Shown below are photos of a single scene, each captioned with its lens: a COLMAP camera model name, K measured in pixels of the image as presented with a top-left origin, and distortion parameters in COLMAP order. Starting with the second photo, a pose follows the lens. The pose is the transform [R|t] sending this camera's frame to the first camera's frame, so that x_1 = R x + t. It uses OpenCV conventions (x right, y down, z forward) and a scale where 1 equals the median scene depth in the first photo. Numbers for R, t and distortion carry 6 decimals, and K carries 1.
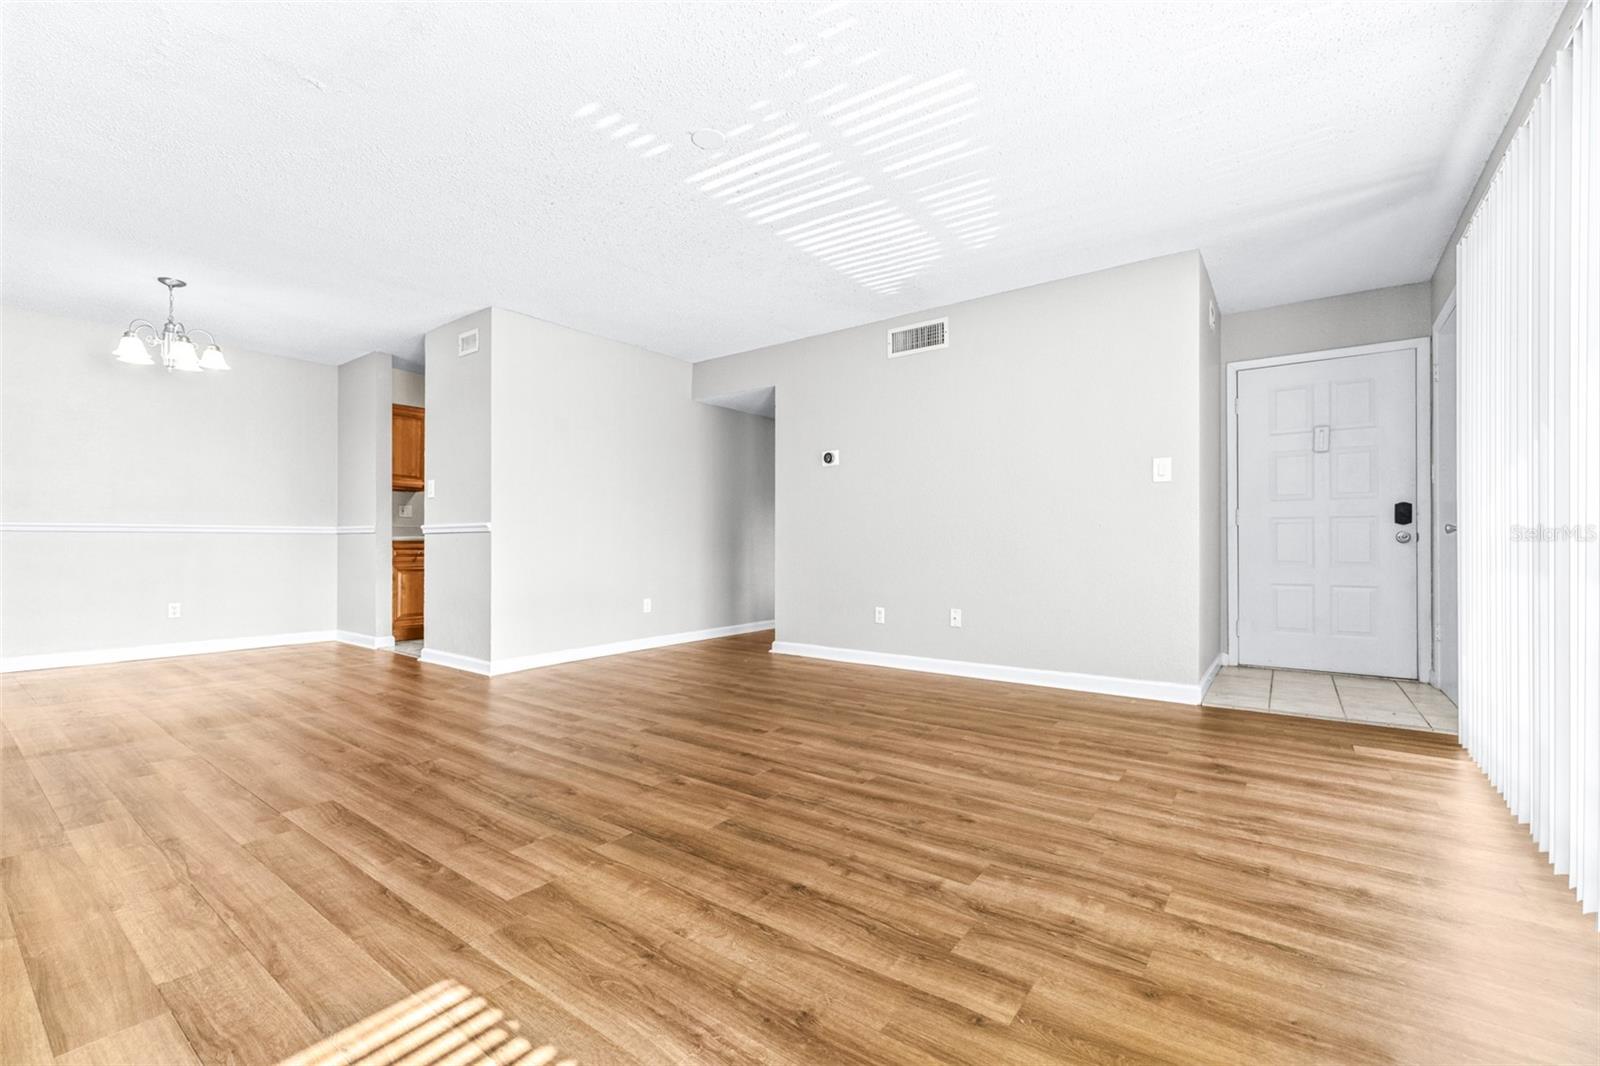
lens RADIAL K [[684.7, 0, 790.9], [0, 684.7, 534.5], [0, 0, 1]] dist [0.003212, -0.000896]
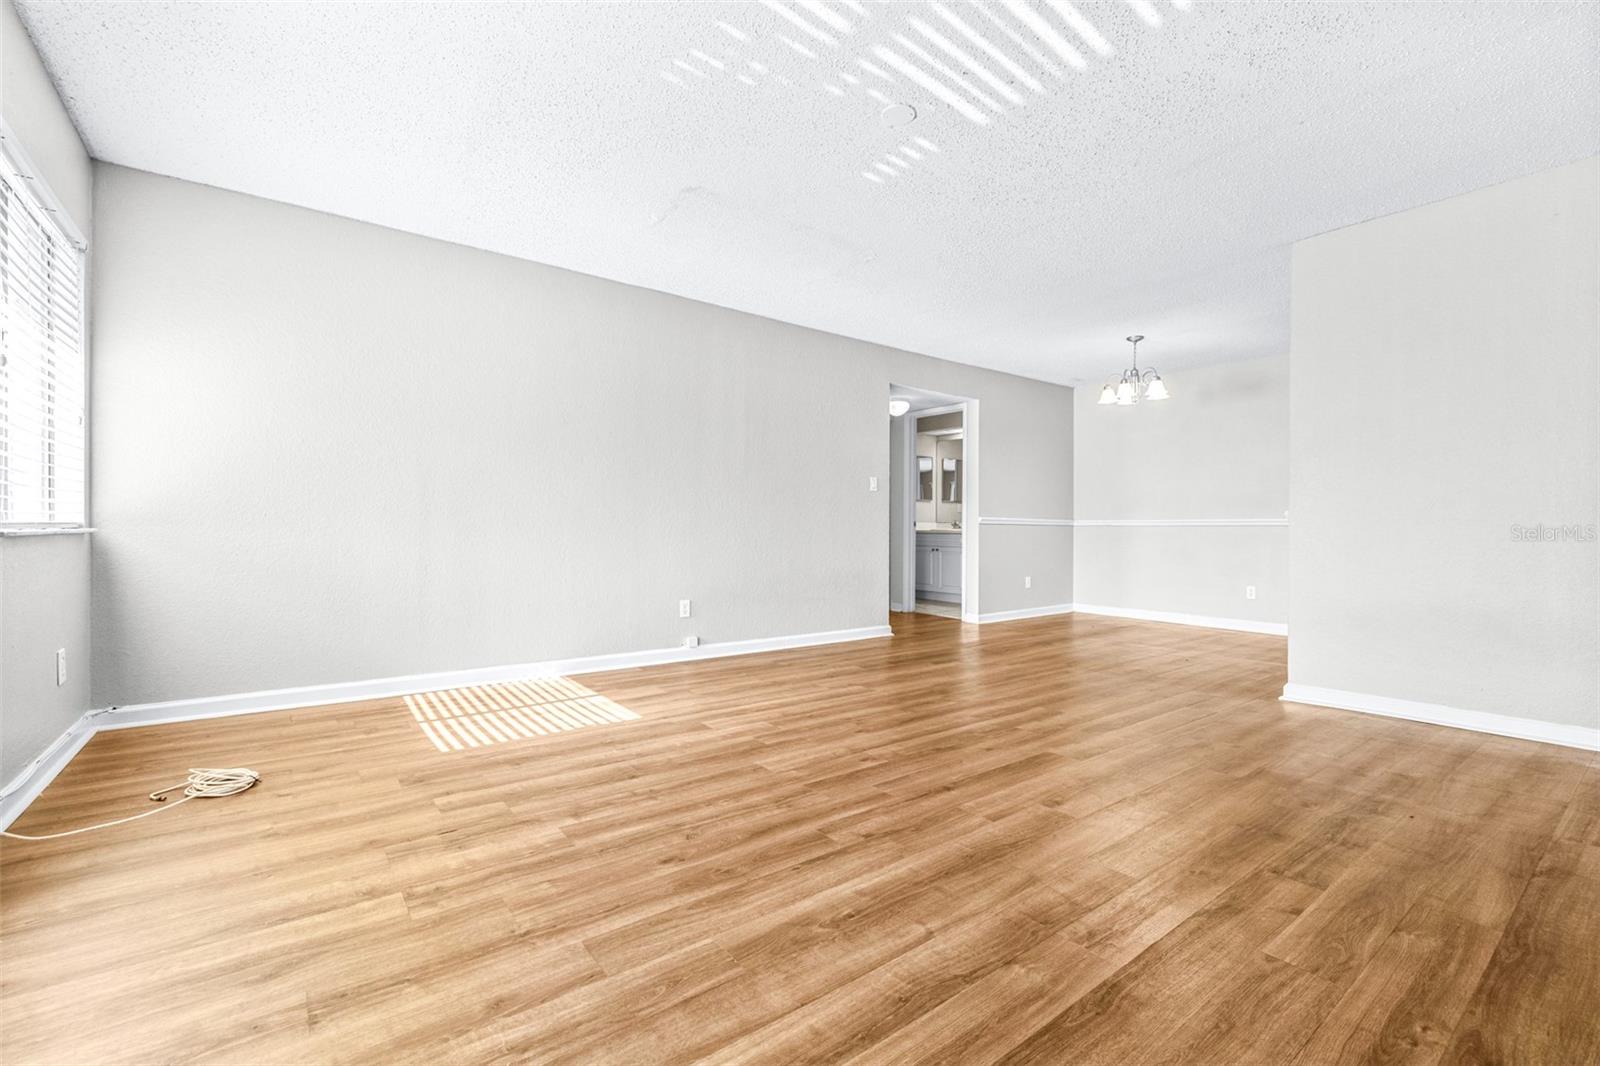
lens RADIAL K [[684.7, 0, 797.4], [0, 684.7, 524.1], [0, 0, 1]] dist [0.003212, -0.000896]
pose [[-0.271101, -0.011881, -0.962478, 0.978584], [-0.000186, 0.999924, -0.012291, 0.015906], [0.962551, -0.003153, -0.271083, 1.317703]]
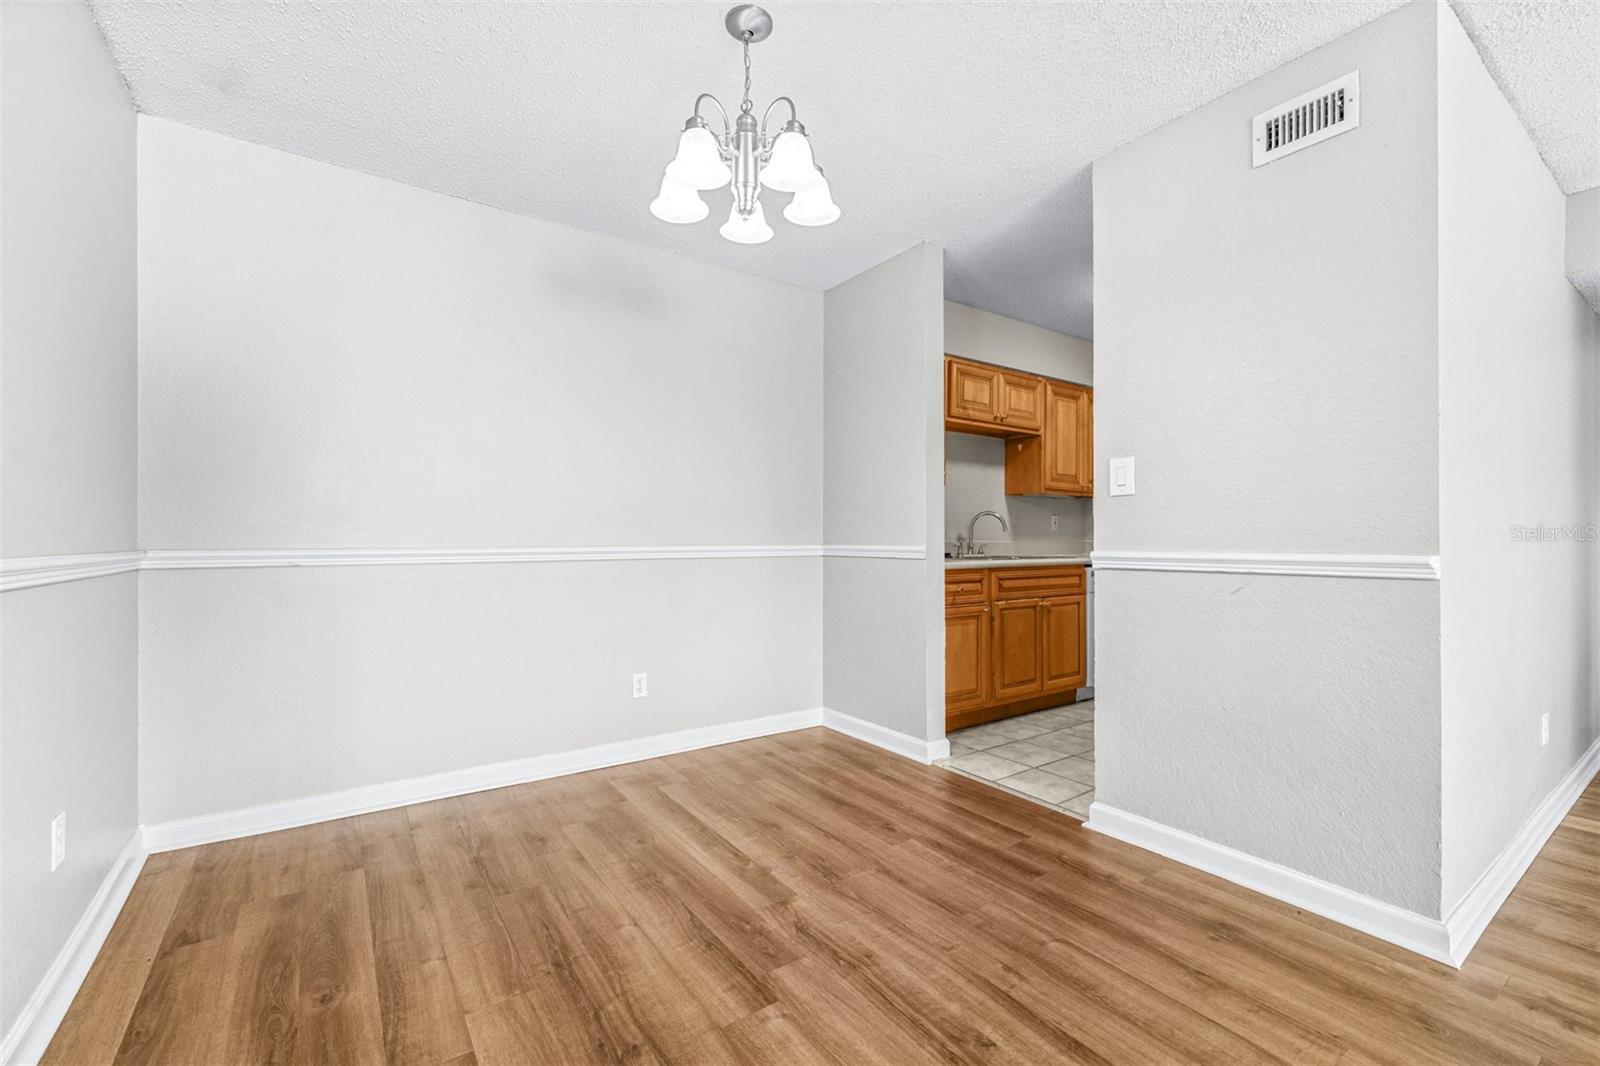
lens RADIAL K [[684.7, 0, 823.3], [0, 684.7, 535.1], [0, 0, 1]] dist [0.003212, -0.000896]
pose [[0.949202, -0.009263, -0.314531, -1.325431], [0.010220, 0.999947, 0.001392, -0.062539], [0.314502, -0.004536, 0.949246, 1.057613]]
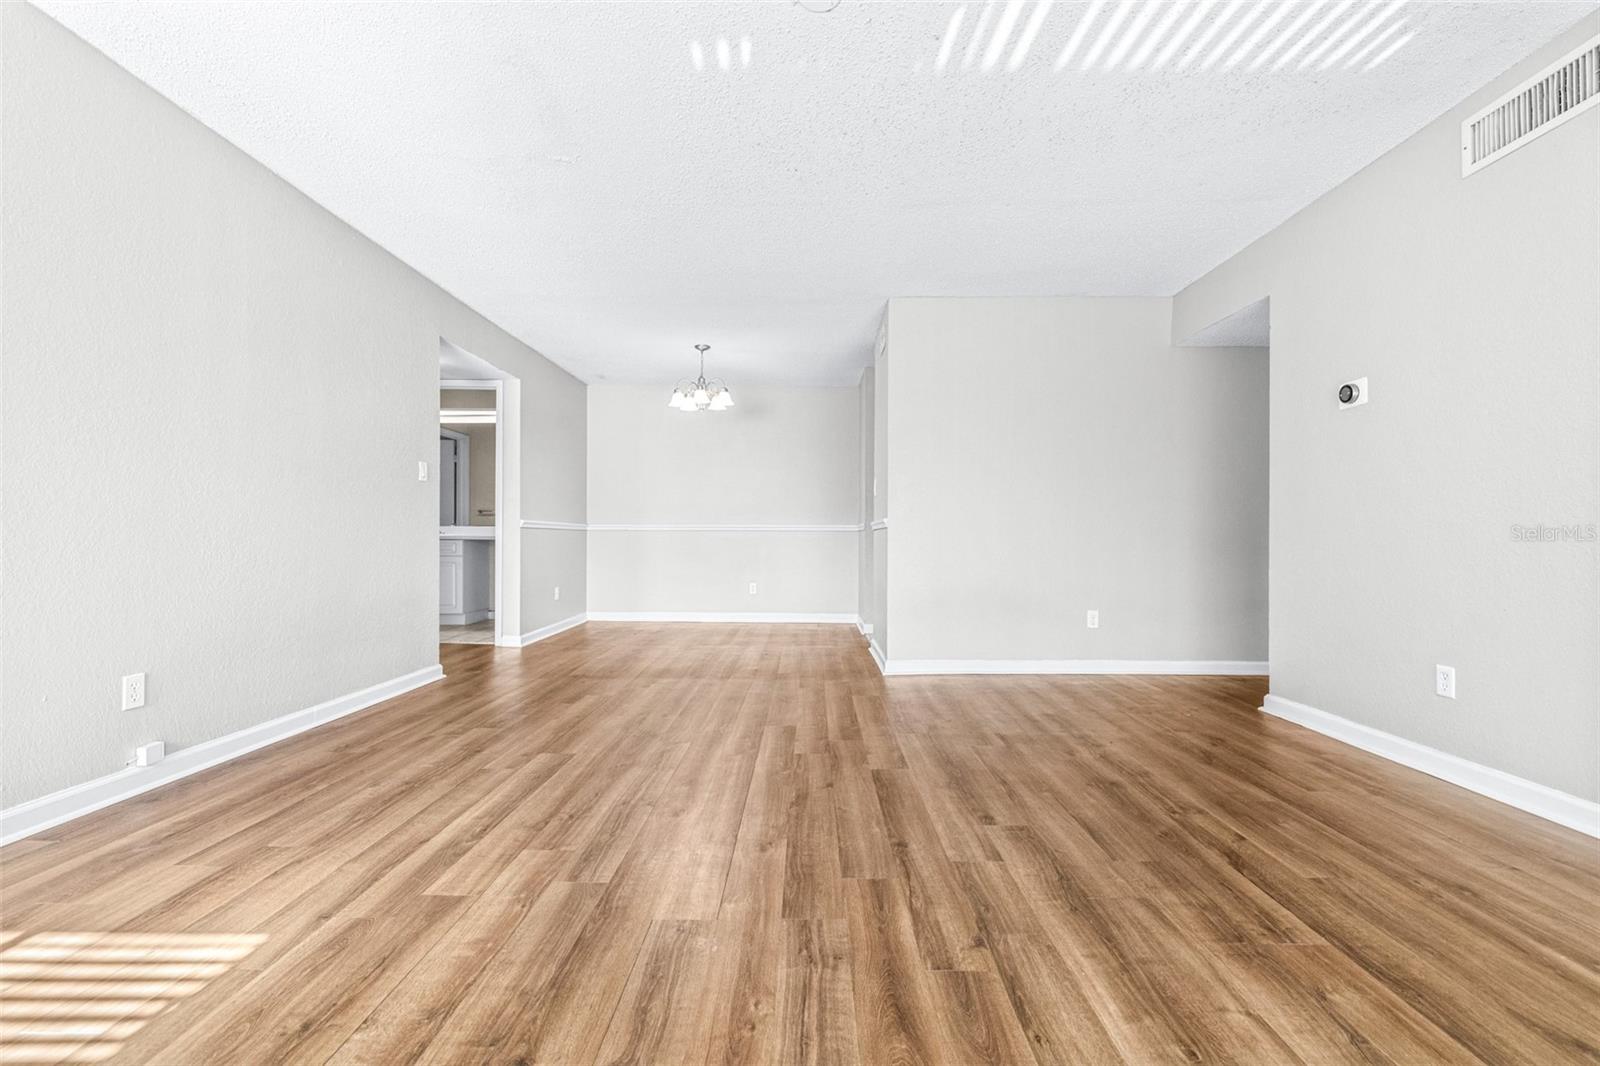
lens RADIAL K [[684.7, 0, 806.5], [0, 684.7, 526.9], [0, 0, 1]] dist [0.003212, -0.000896]
pose [[0.593291, -0.012759, -0.804887, 0.544386], [0.005451, 0.999915, -0.011833, 0.011839], [0.804970, 0.002633, 0.593310, 0.644966]]
